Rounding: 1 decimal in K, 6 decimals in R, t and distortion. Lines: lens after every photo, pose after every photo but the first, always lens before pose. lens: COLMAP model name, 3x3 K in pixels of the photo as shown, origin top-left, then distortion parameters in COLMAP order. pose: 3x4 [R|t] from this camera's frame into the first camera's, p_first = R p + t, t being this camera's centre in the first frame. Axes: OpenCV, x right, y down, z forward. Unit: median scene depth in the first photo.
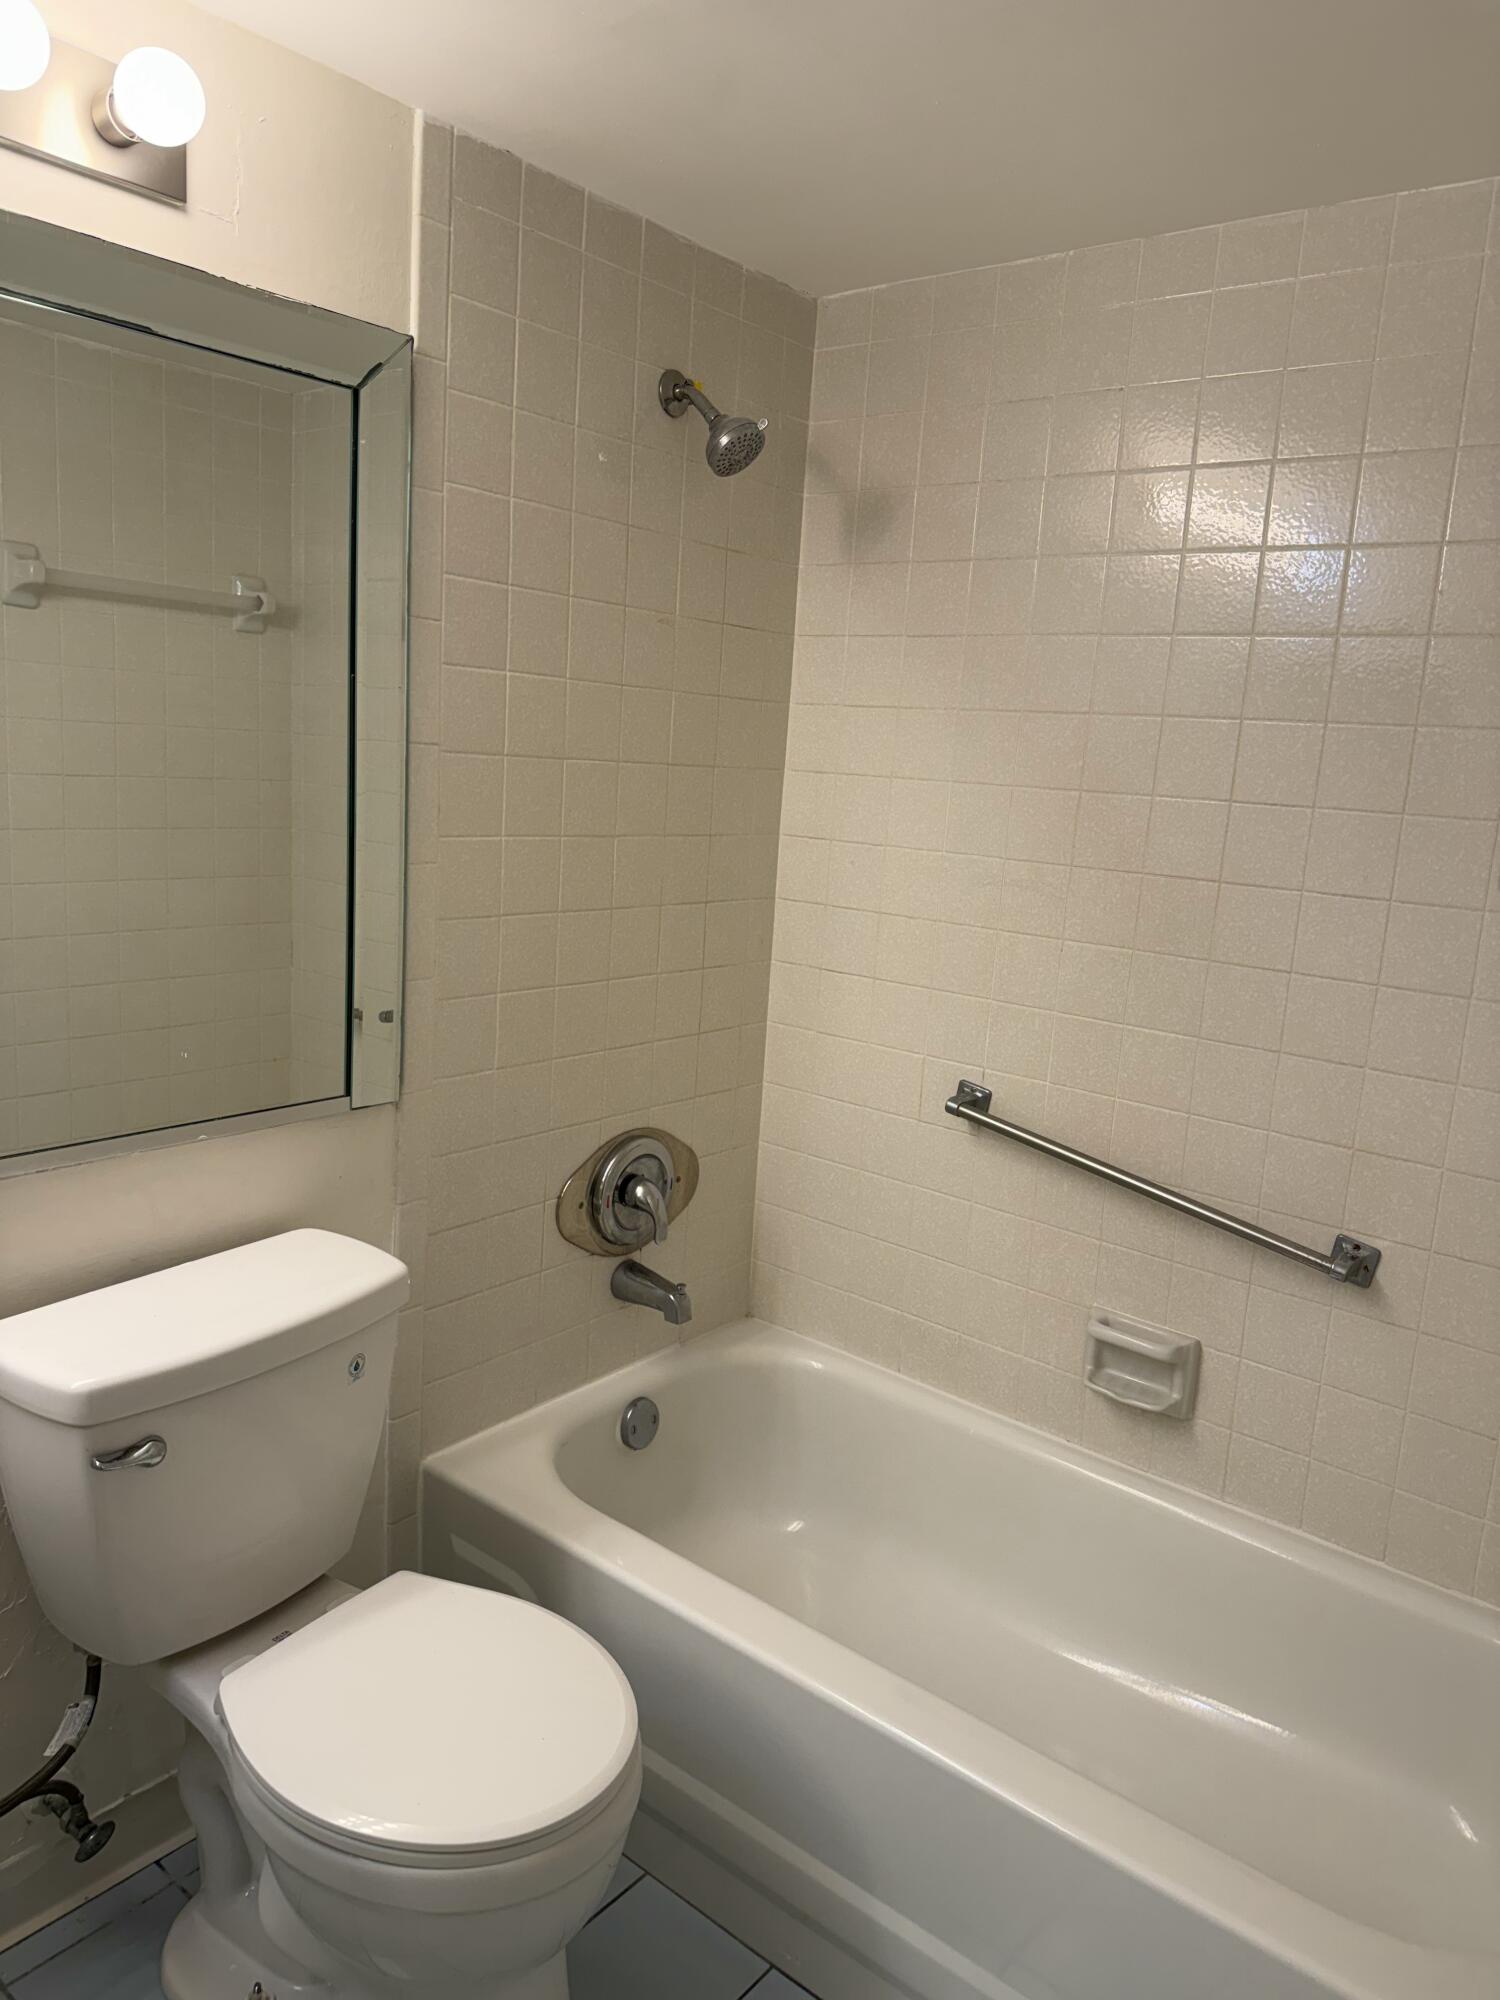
lens RADIAL K [[1440.9, 0, 750.0], [0, 1440.9, 1000.0], [0, 0, 1]] dist [0.083339, -0.085612]
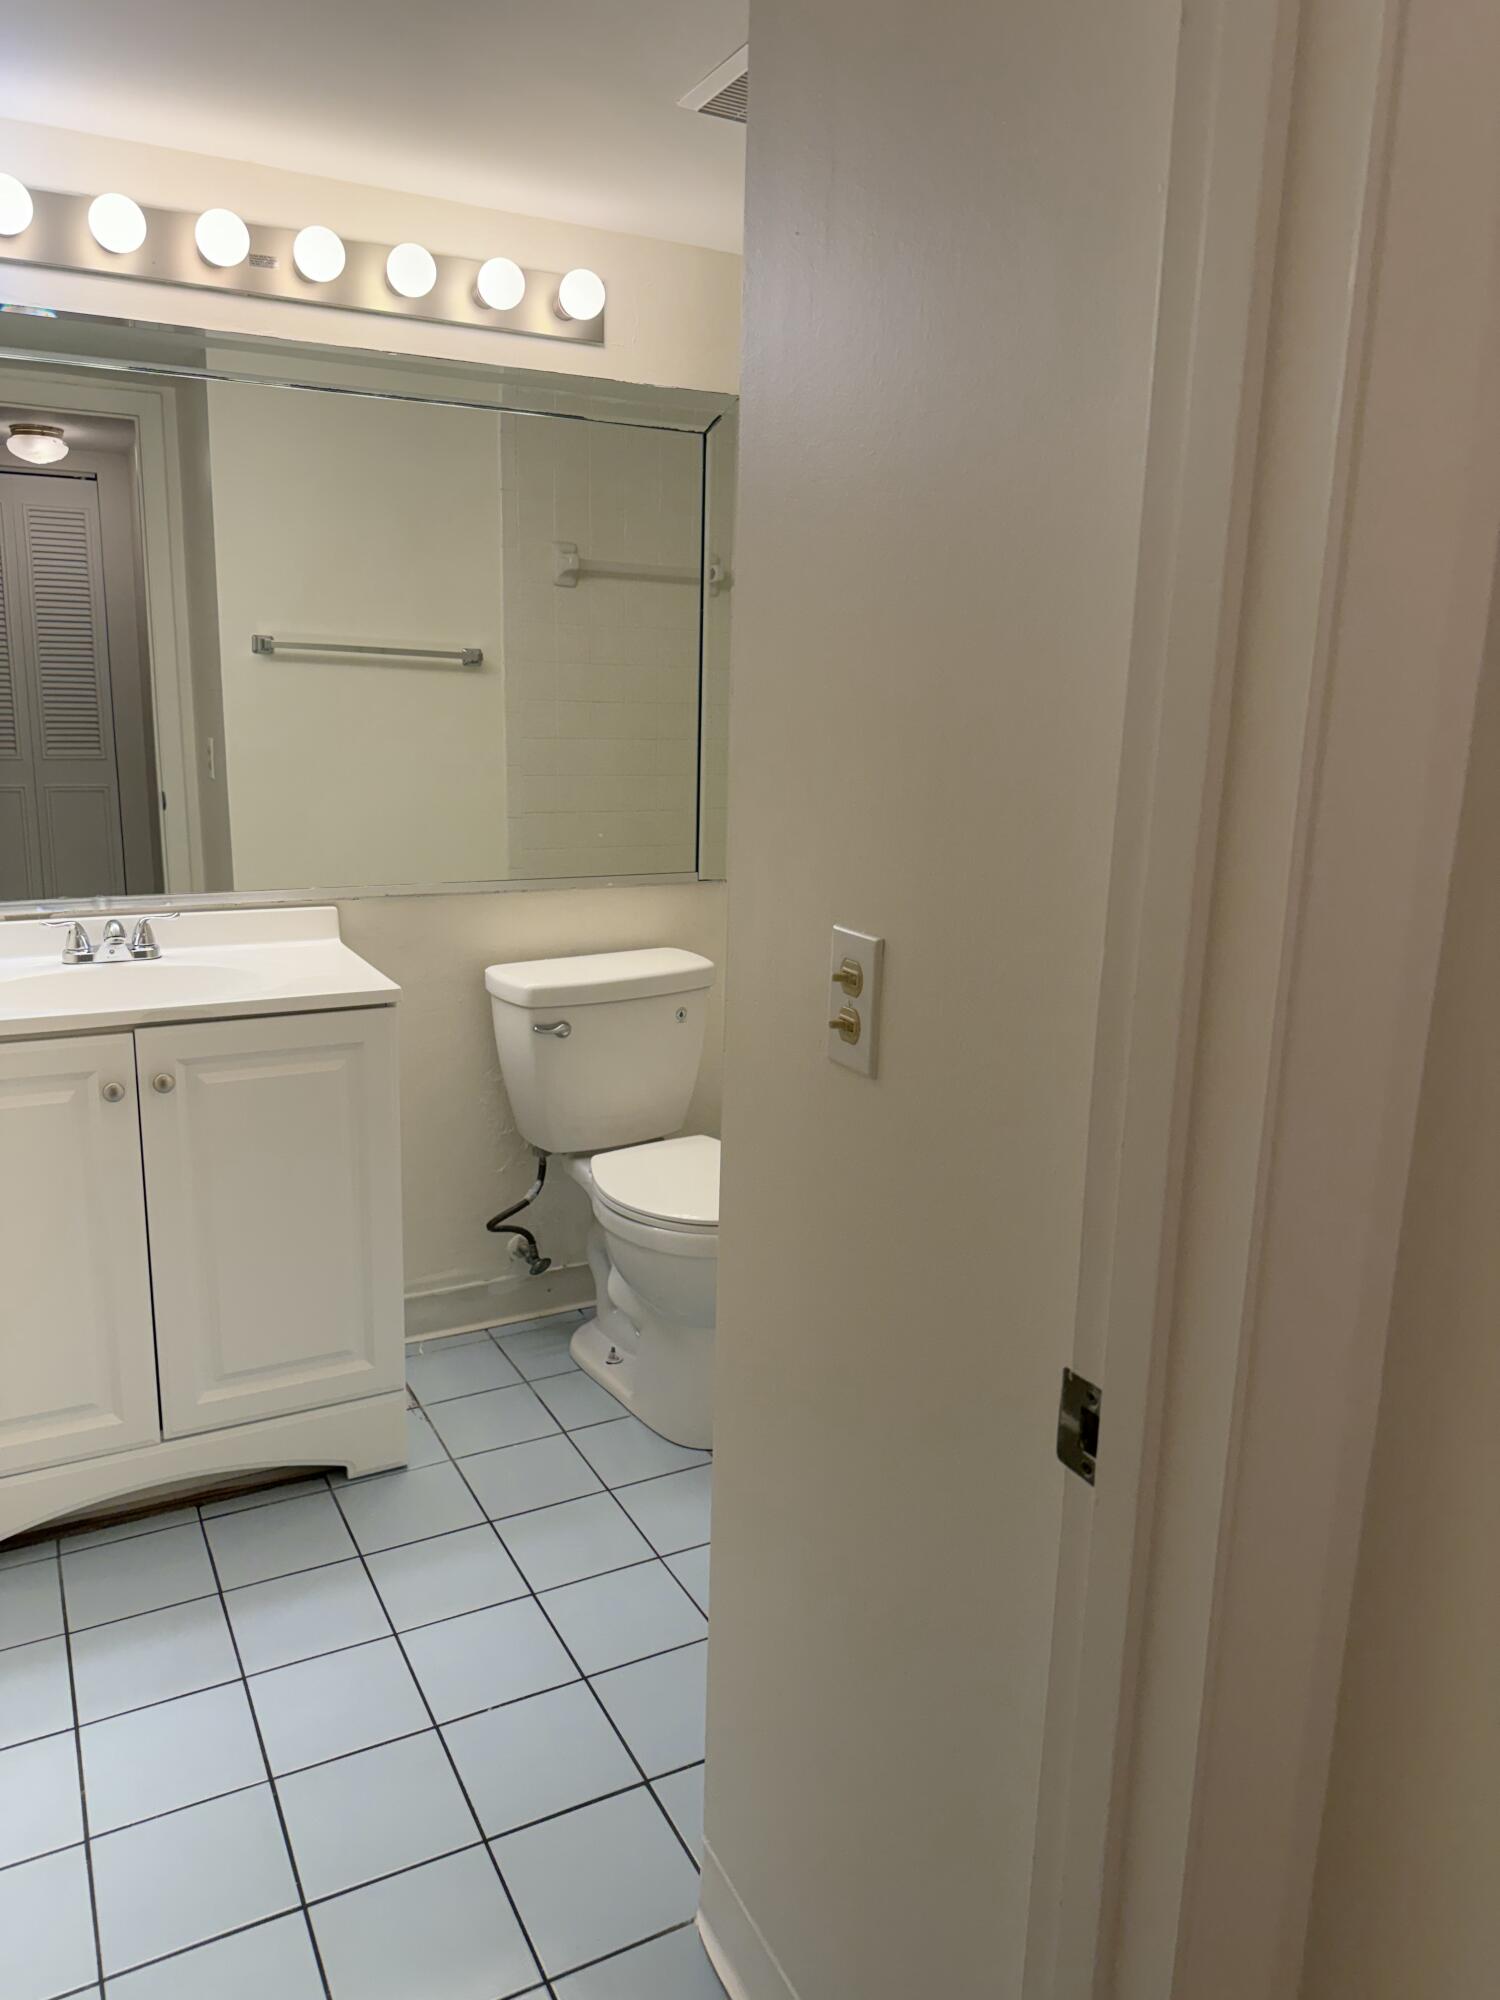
lens RADIAL K [[1440.9, 0, 750.0], [0, 1440.9, 1000.0], [0, 0, 1]] dist [0.083339, -0.085612]
pose [[0.926718, 0.047013, -0.372806, 0.435721], [-0.040291, 0.998855, 0.025806, 0.189098], [0.373592, -0.008894, 0.927550, -0.542011]]
